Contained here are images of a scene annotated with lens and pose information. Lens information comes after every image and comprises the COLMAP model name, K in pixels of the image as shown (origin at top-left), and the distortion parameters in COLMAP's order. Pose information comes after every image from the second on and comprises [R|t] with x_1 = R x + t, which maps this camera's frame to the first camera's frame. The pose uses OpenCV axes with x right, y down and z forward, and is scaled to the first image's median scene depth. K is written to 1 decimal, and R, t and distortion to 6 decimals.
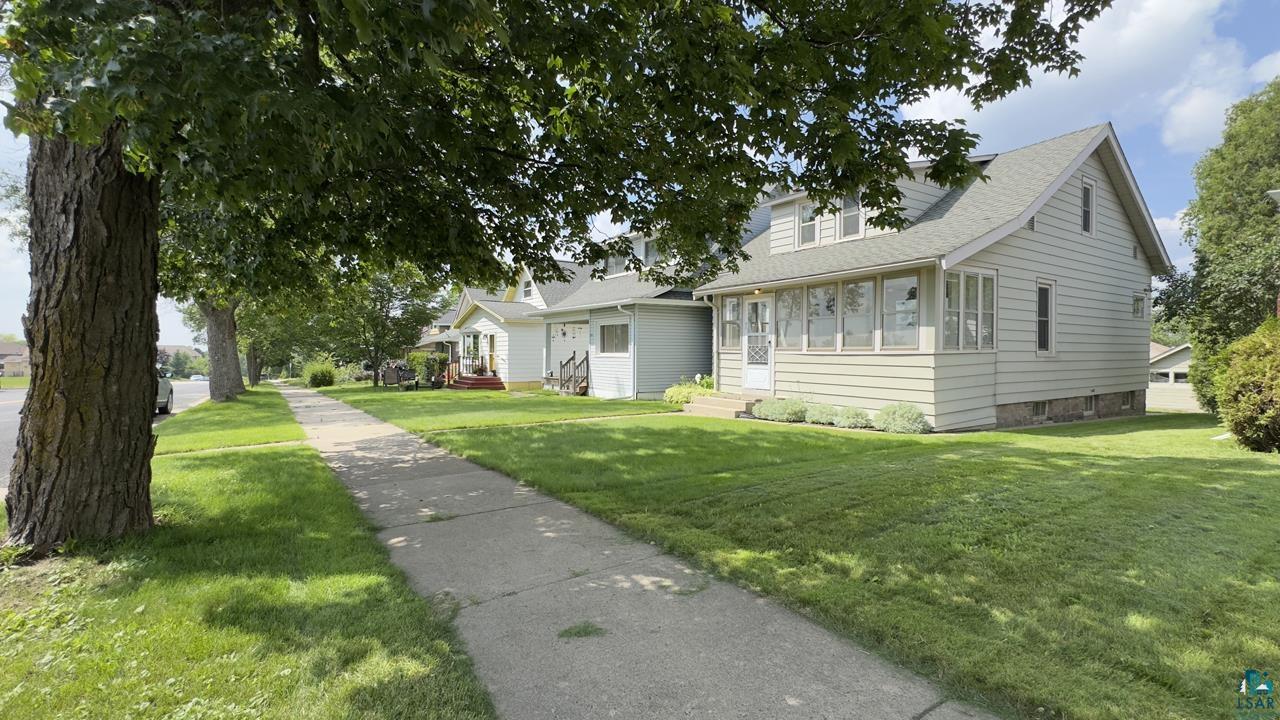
lens RADIAL K [[570.9, 0, 640.0], [0, 570.9, 354.8], [0, 0, 1]] dist [0.000080, 0.000002]
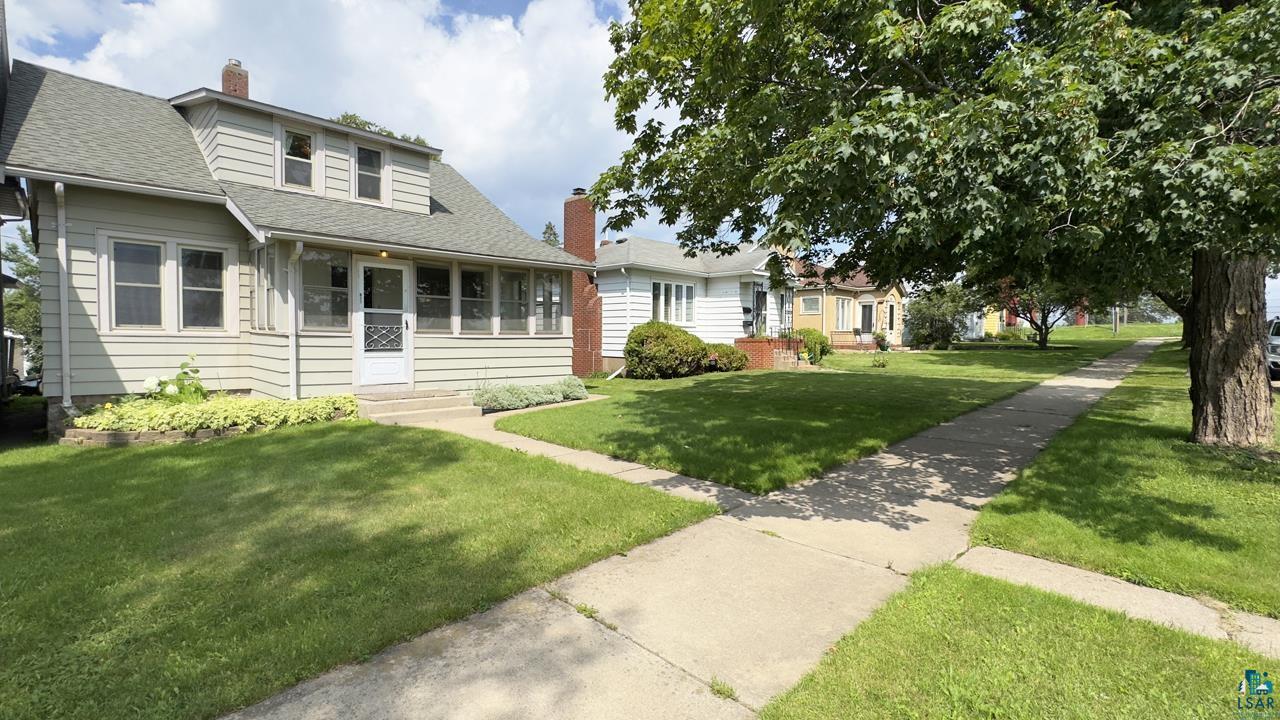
lens RADIAL K [[570.9, 0, 639.9], [0, 570.9, 358.1], [0, 0, 1]] dist [0.000080, 0.000002]
pose [[-0.211374, -0.045183, 0.976360, -0.655352], [-0.004074, 0.998963, 0.045347, -0.011532], [-0.977397, 0.005608, -0.211339, 0.907831]]
